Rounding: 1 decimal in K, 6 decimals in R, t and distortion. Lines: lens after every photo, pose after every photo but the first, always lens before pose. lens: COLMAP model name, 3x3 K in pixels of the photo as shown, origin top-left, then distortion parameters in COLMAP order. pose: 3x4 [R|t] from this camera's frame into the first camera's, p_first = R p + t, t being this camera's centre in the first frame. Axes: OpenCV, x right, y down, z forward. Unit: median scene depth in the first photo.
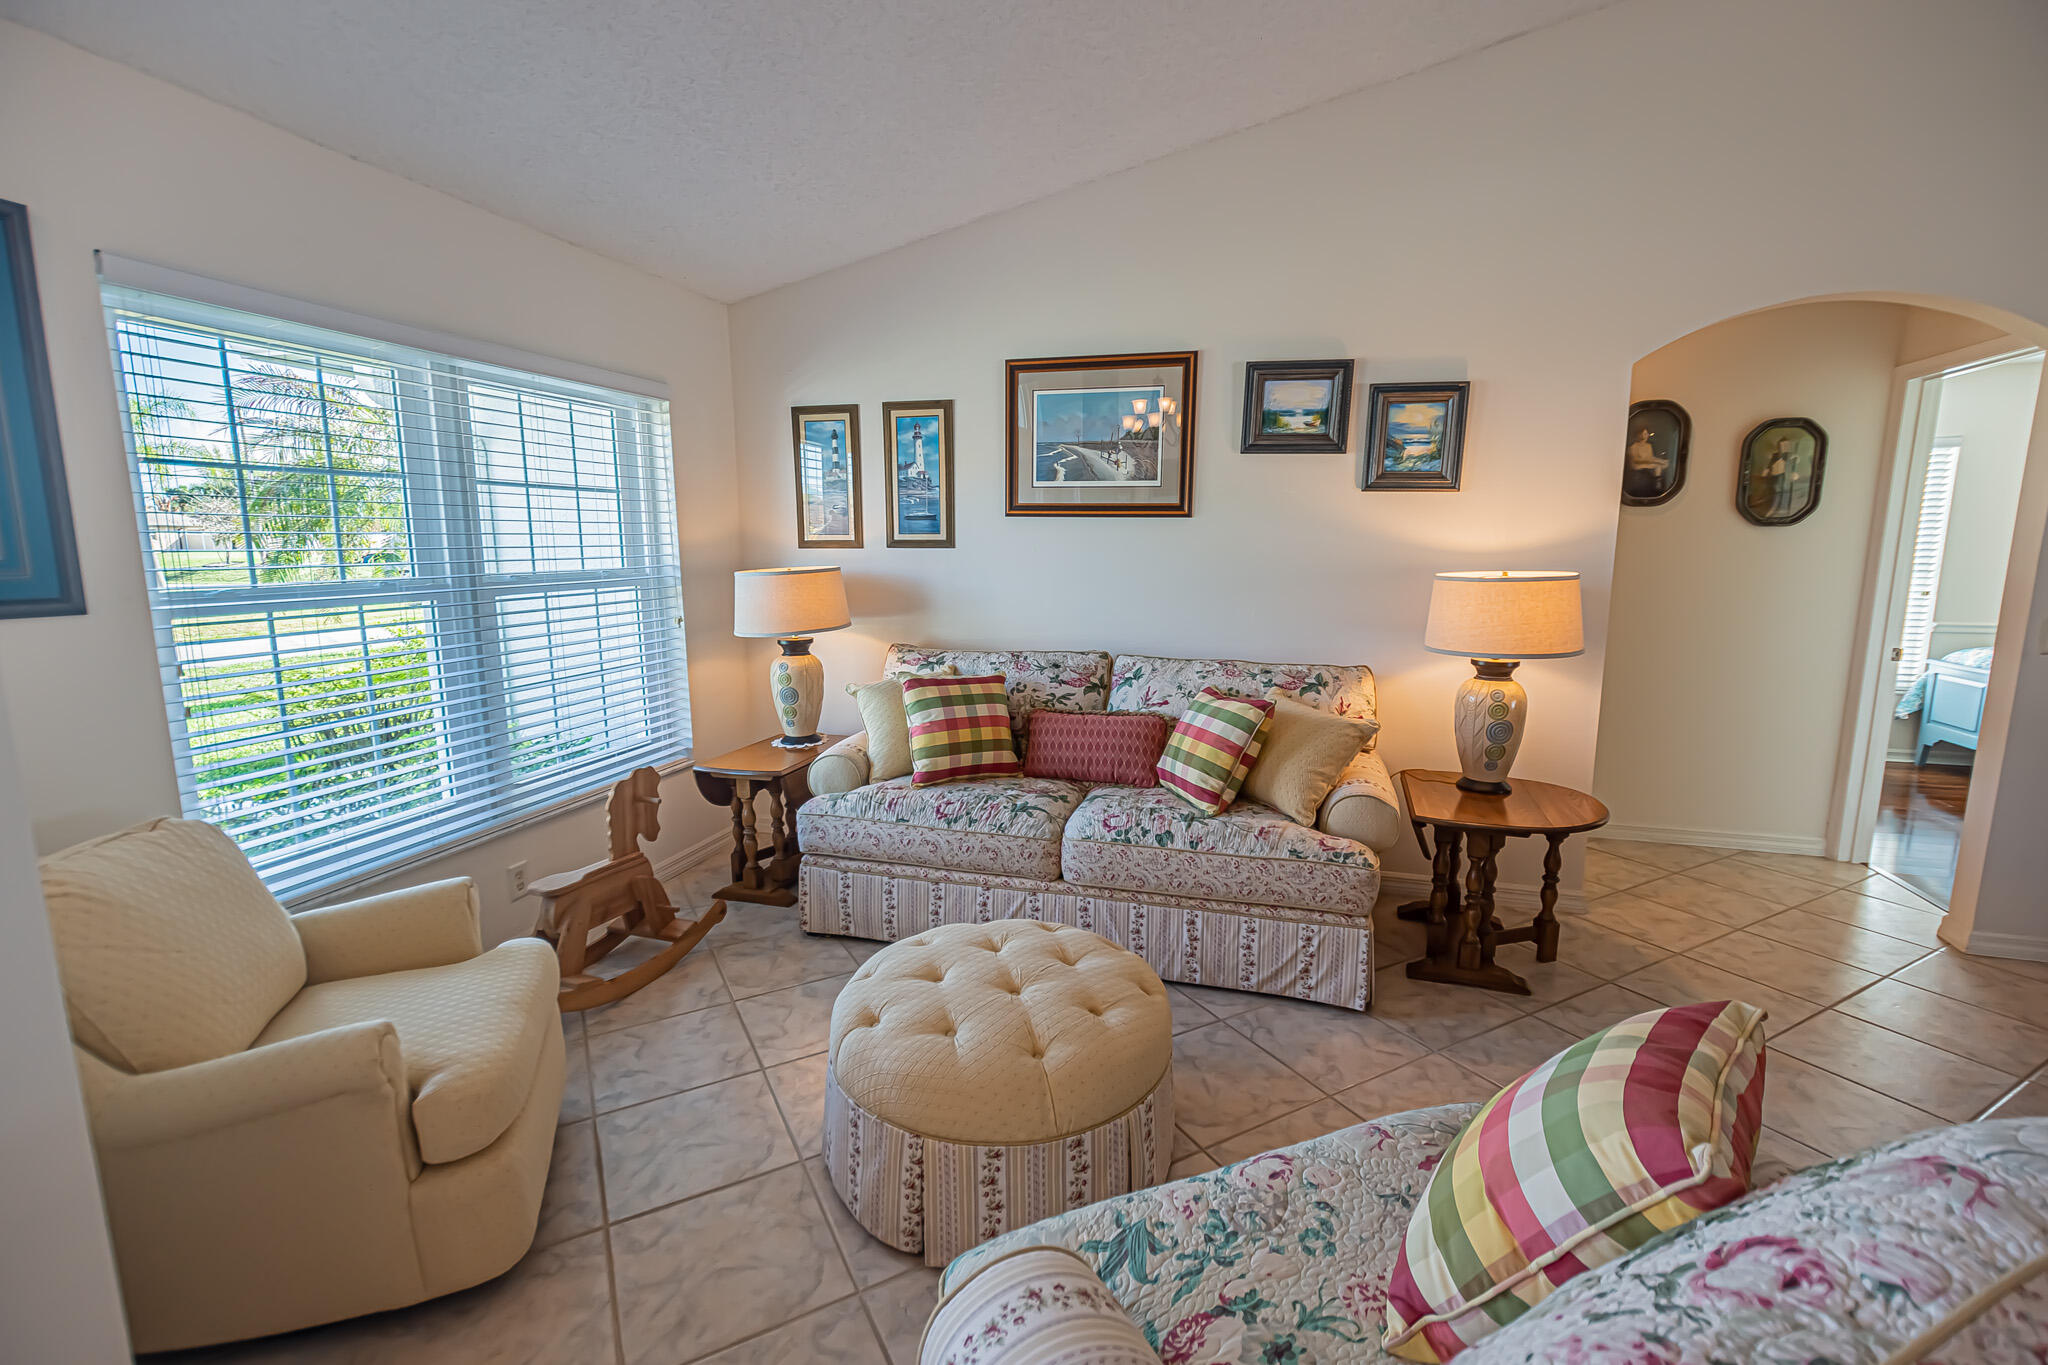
lens RADIAL K [[906.6, 0, 1020.9], [0, 906.6, 688.4], [0, 0, 1]] dist [-0.006247, -0.001038]
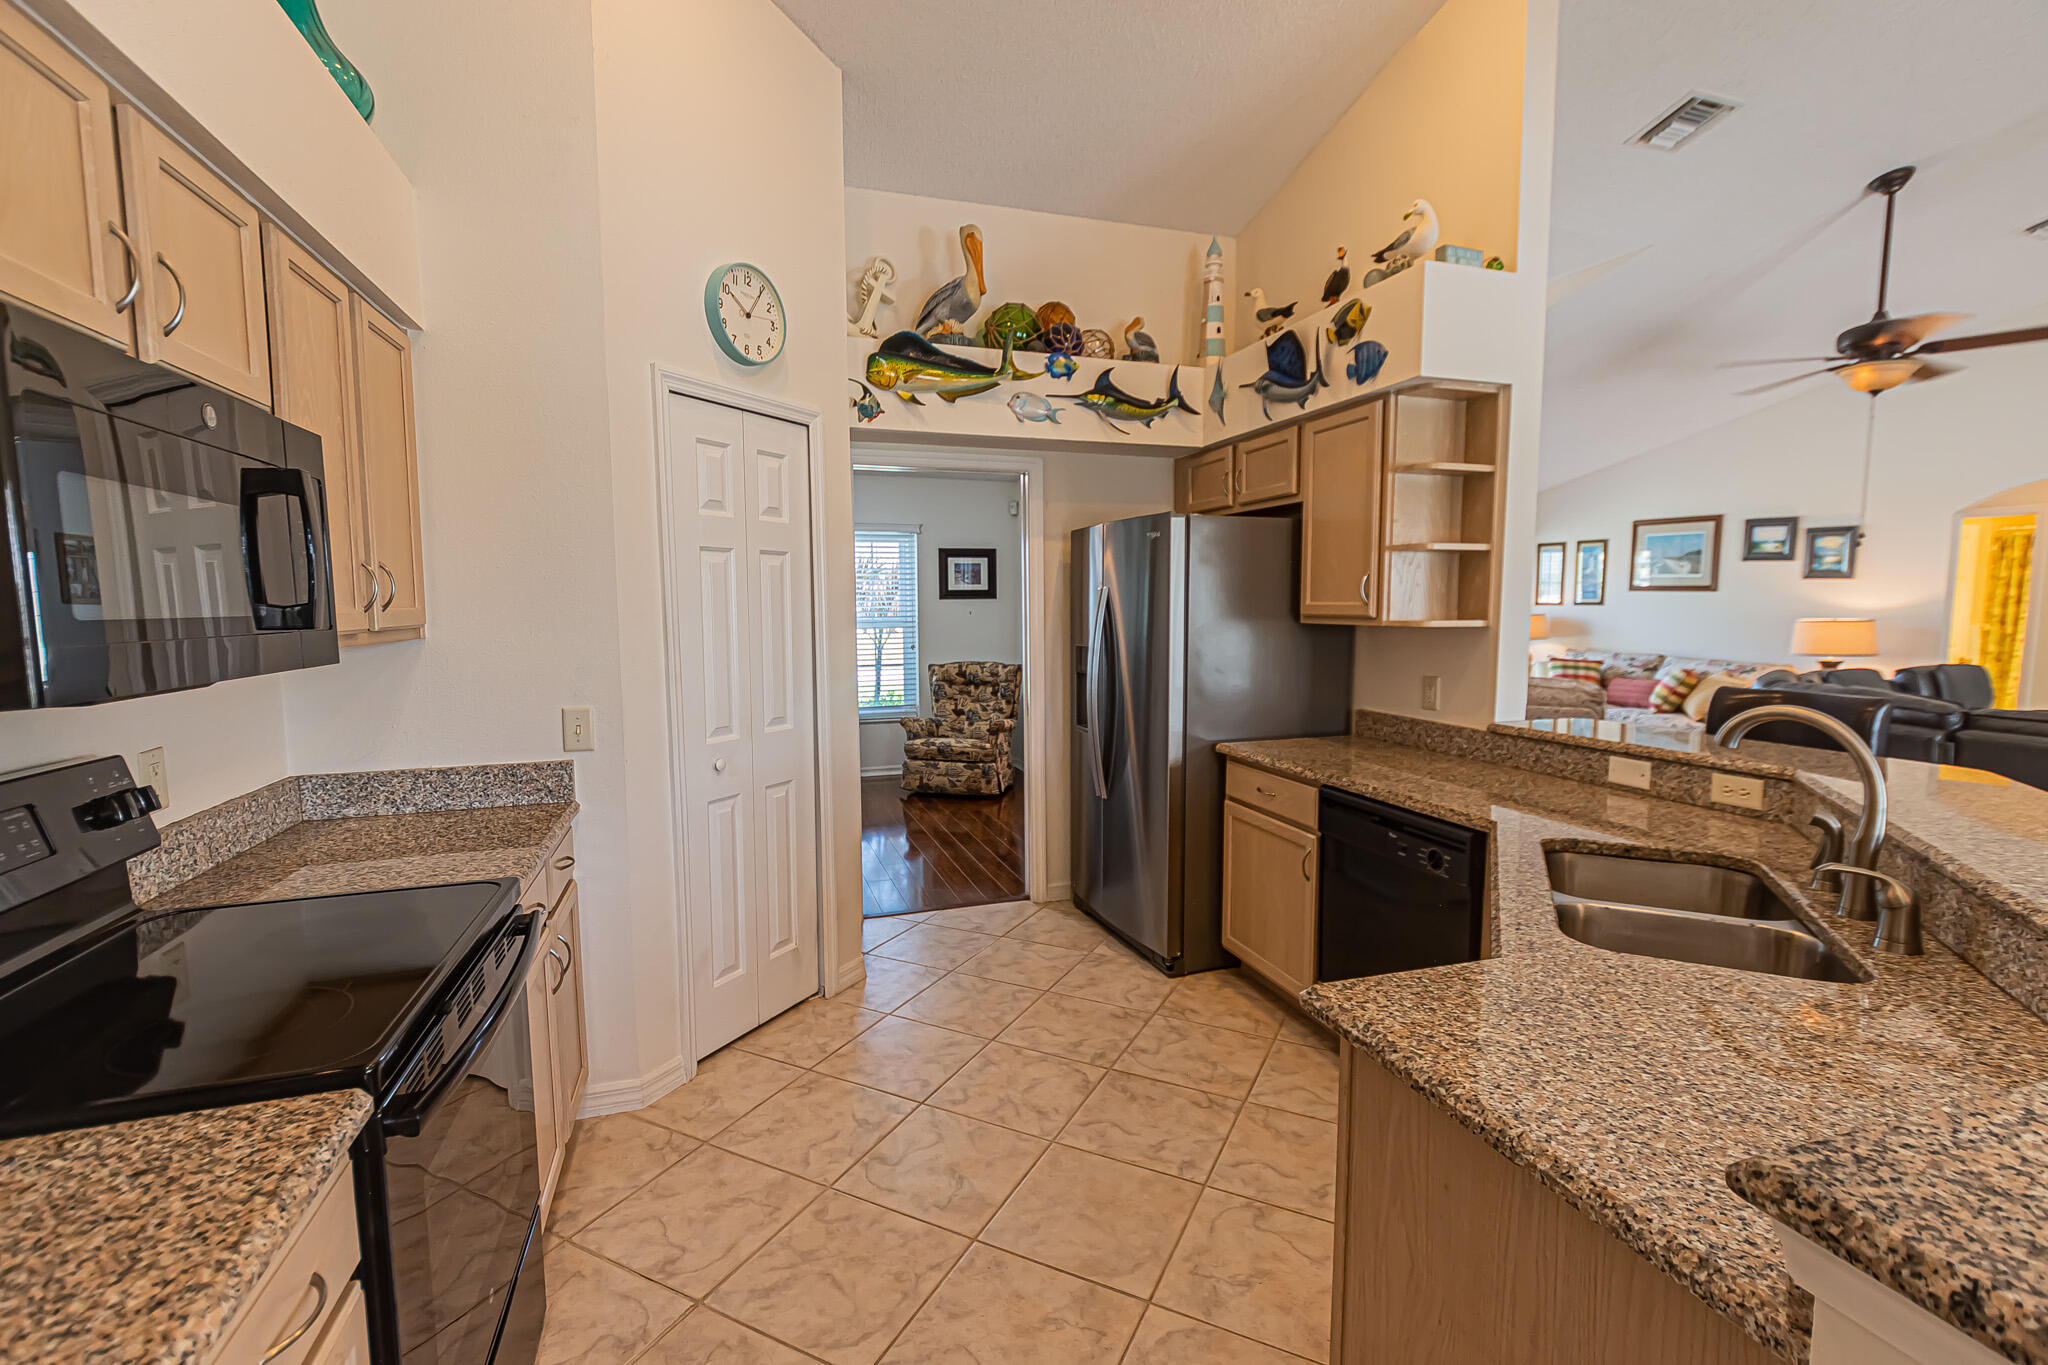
lens RADIAL K [[906.6, 0, 1021.2], [0, 906.6, 688.8], [0, 0, 1]] dist [-0.006247, -0.001038]
pose [[0.577716, 0.081698, -0.812139, 0.991848], [-0.129954, 0.991493, 0.007298, 0.228946], [0.805827, 0.101324, 0.583418, -1.506724]]
